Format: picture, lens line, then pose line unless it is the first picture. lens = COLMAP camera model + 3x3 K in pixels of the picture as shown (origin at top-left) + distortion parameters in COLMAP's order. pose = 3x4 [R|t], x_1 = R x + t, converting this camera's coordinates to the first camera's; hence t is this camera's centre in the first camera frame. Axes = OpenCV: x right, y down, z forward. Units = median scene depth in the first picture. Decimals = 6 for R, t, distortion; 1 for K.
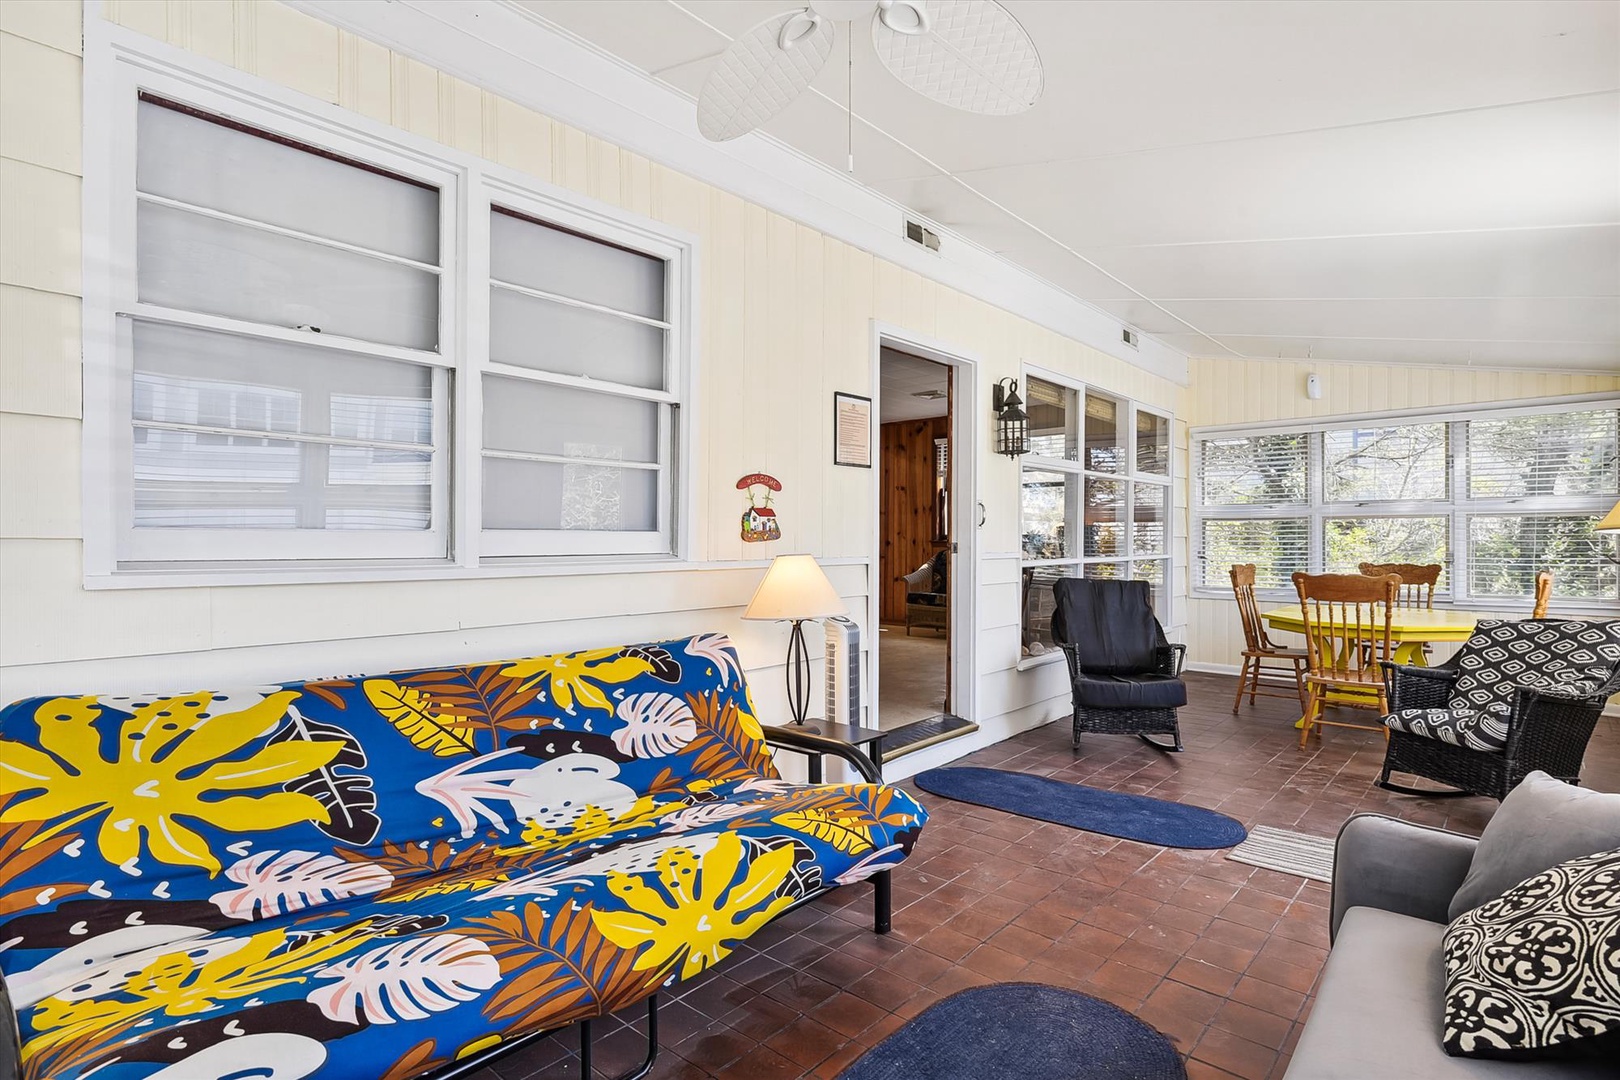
lens RADIAL K [[810.9, 0, 810.0], [0, 810.9, 540.0], [0, 0, 1]] dist [0.005127, -0.000073]
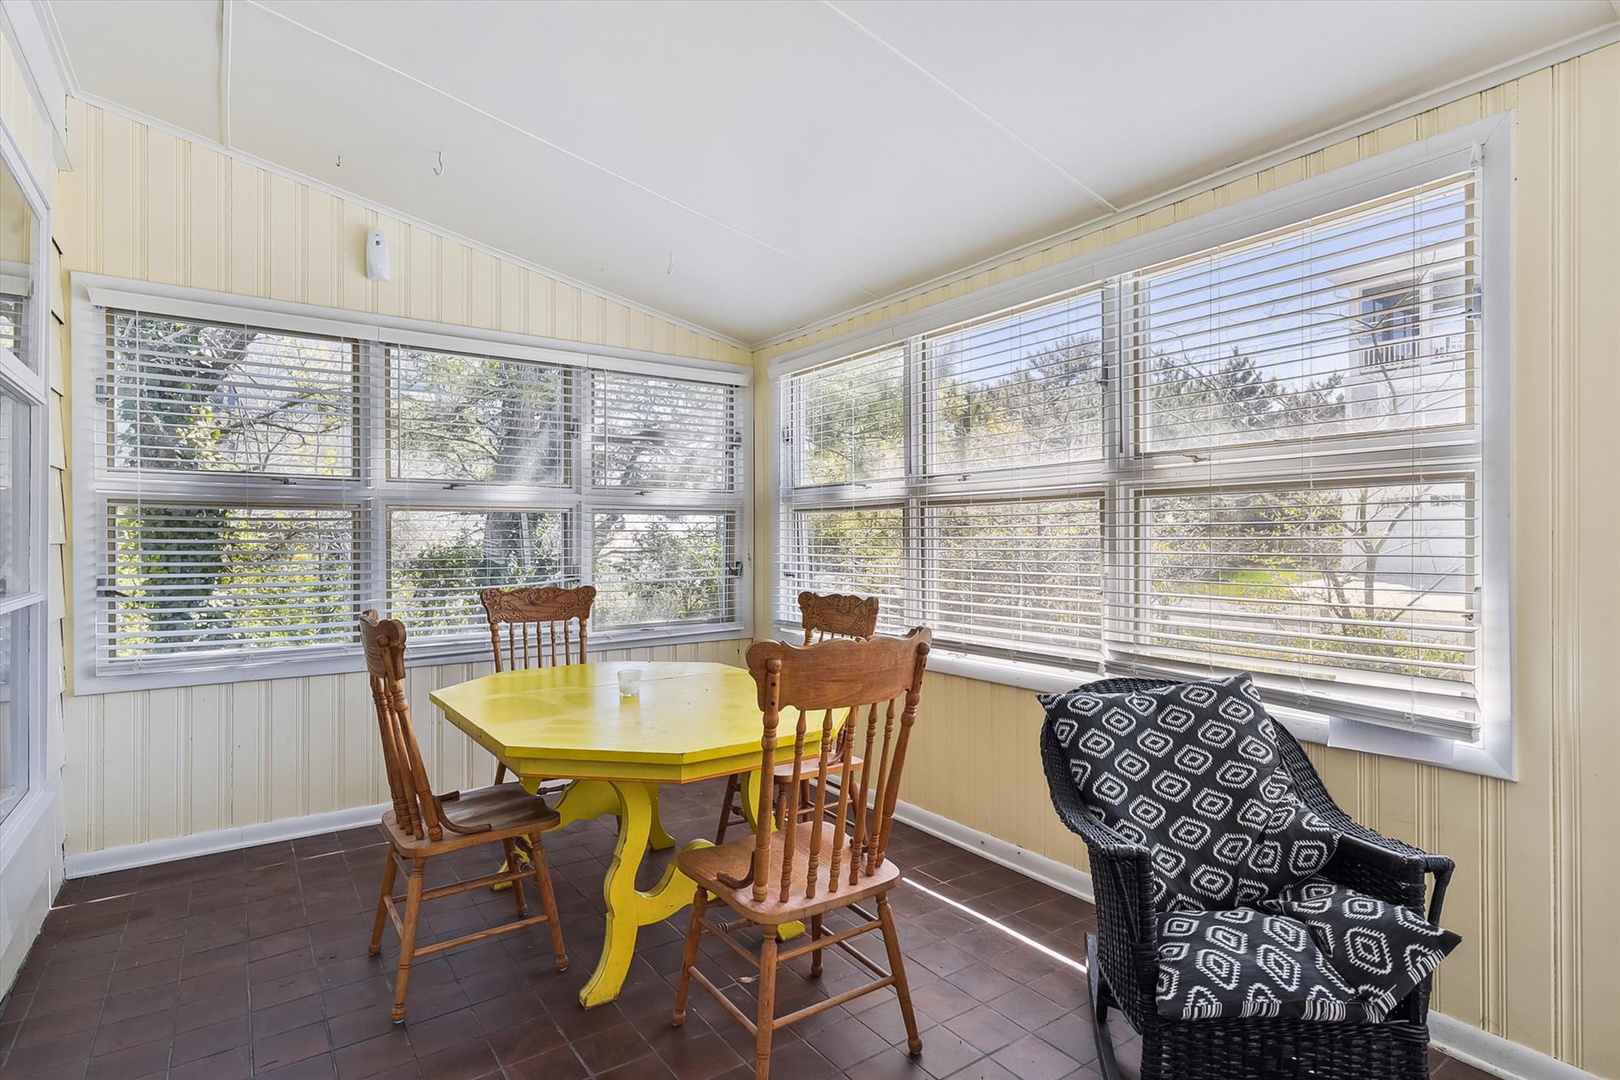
lens RADIAL K [[826.6, 0, 810.0], [0, 826.6, 540.0], [0, 0, 1]] dist [0.010540, 0.000133]
pose [[0.230622, 0.000000, 0.973043, 0.263247], [0.006198, 0.999980, -0.001469, -0.004831], [-0.973024, 0.006370, 0.230618, 0.962784]]
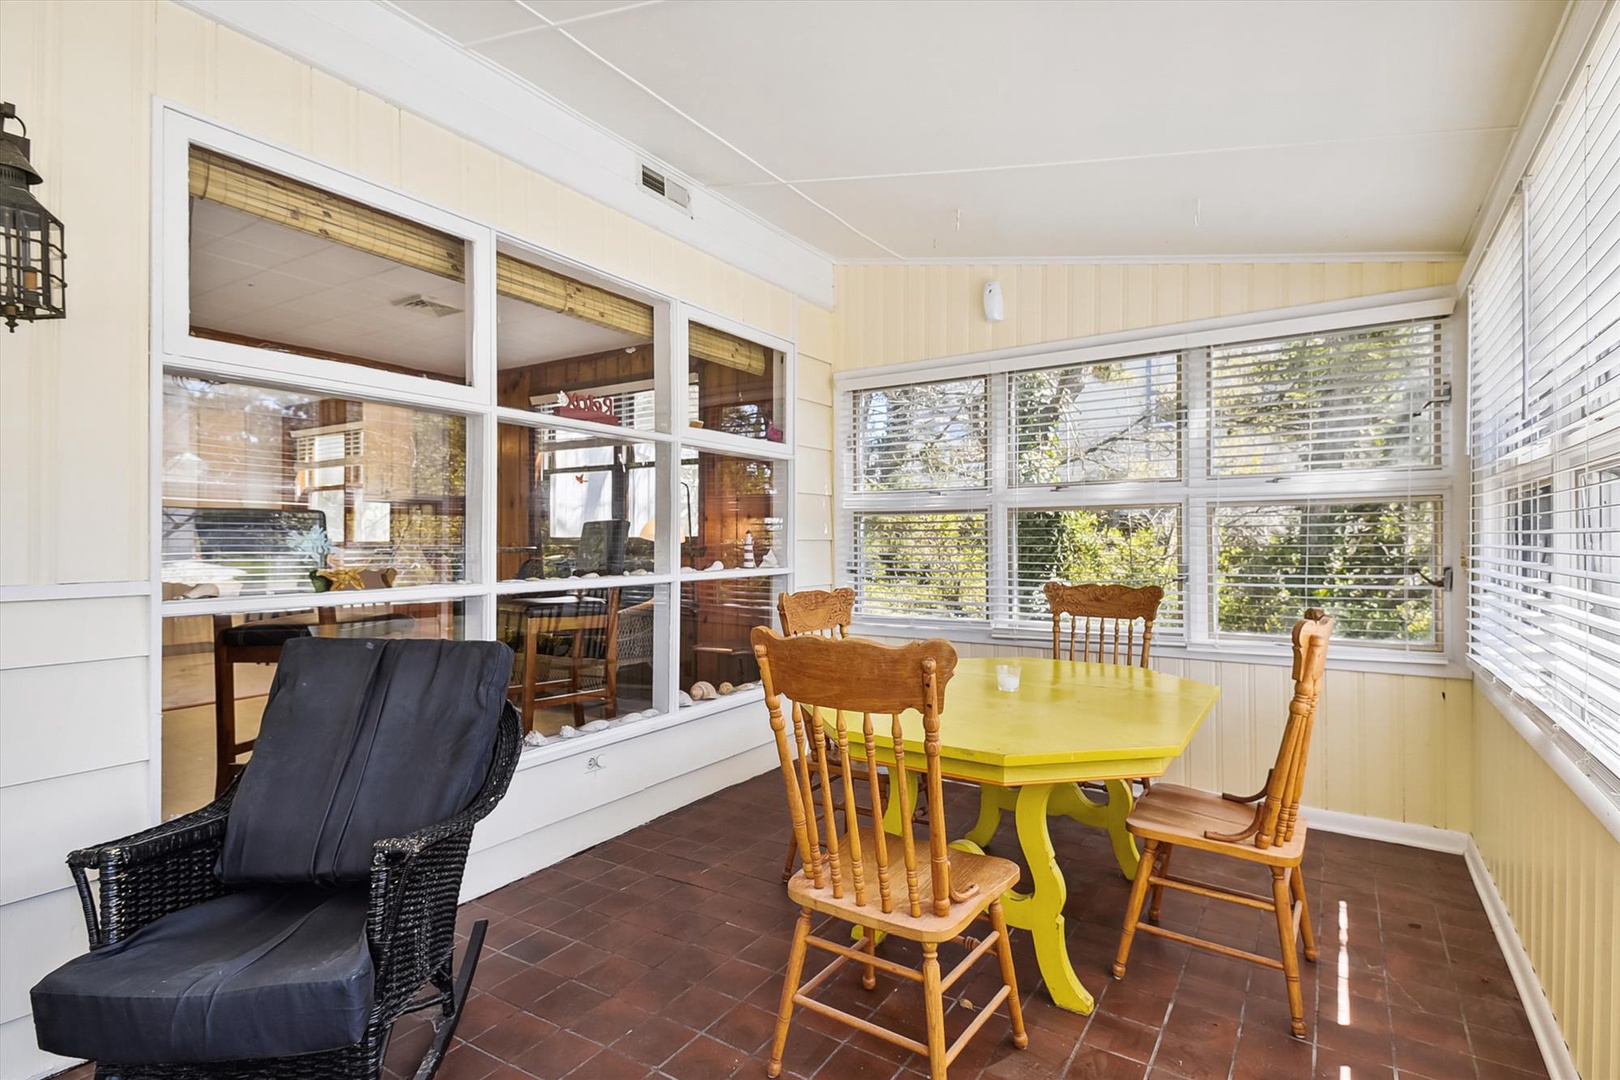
lens RADIAL K [[787.3, 0, 778.0], [0, 787.3, 541.2], [0, 0, 1]] dist [0.000739, 0.000005]
pose [[0.992807, -0.002595, 0.119694, 0.603980], [0.003076, 0.999988, -0.003830, -0.001033], [-0.119683, 0.004171, 0.992803, 0.654270]]
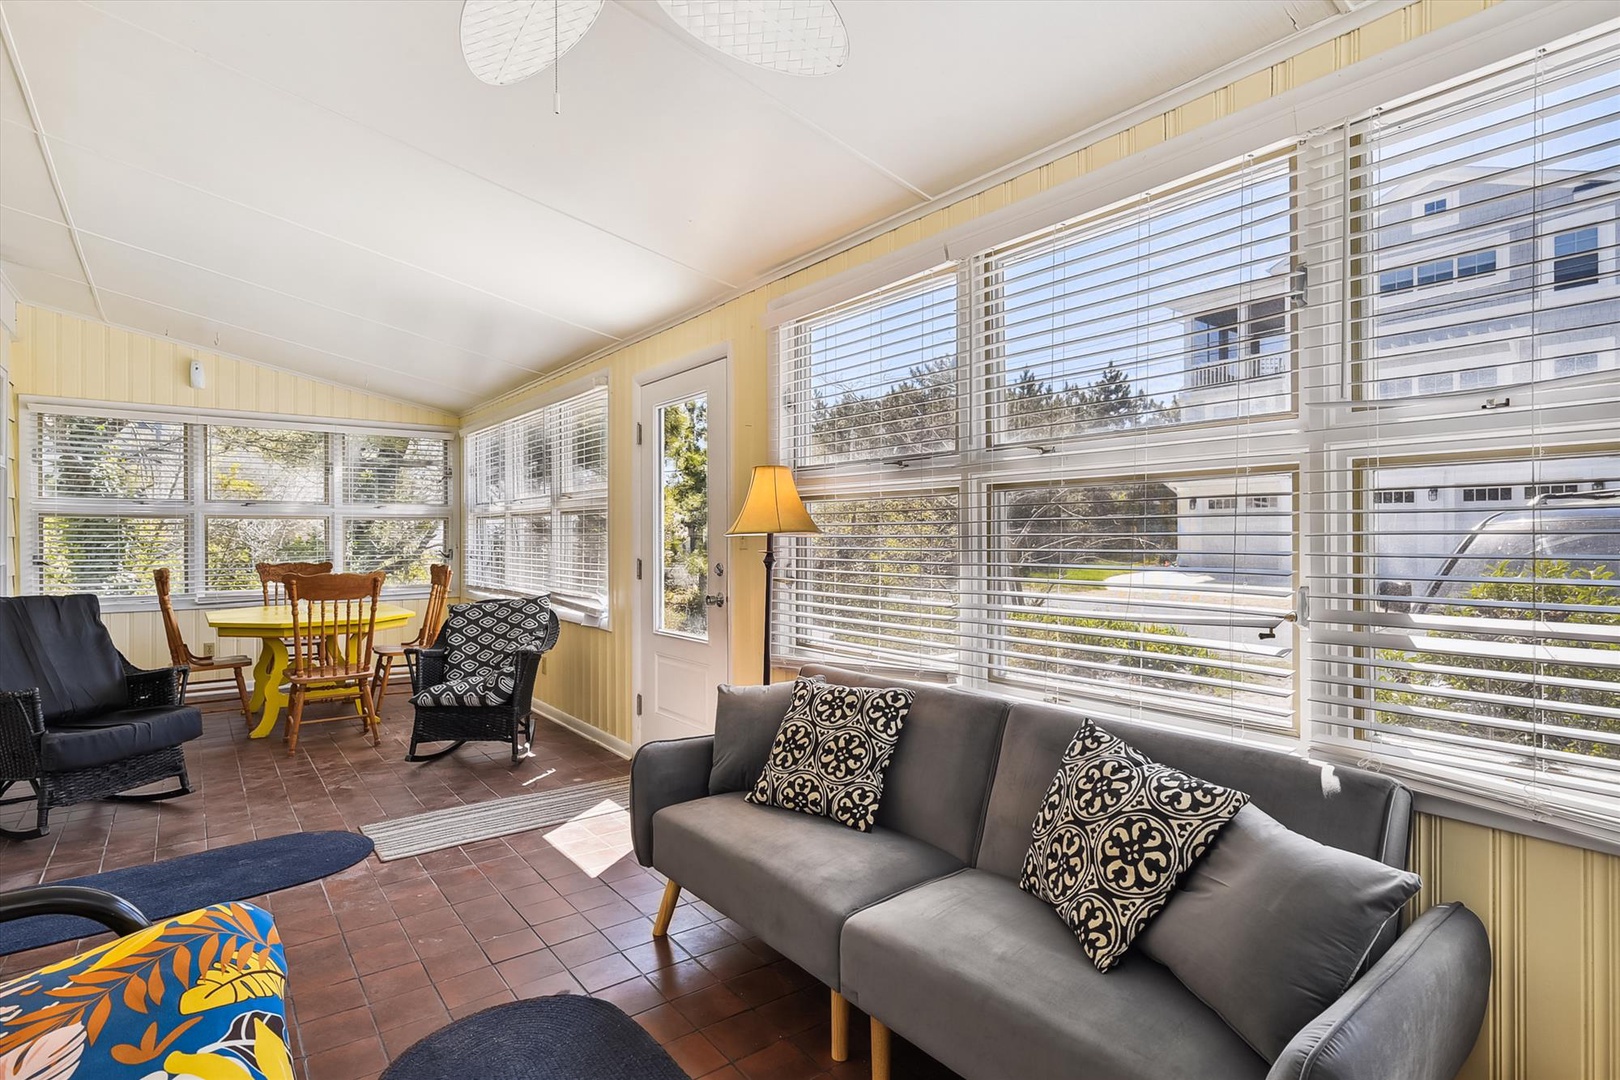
lens RADIAL K [[826.6, 0, 810.0], [0, 826.6, 540.0], [0, 0, 1]] dist [0.010540, 0.000133]
pose [[0.201329, -0.004272, 0.979514, -0.263522], [0.004018, 0.999986, 0.003535, -0.001419], [-0.979515, 0.003224, 0.201344, 0.202056]]
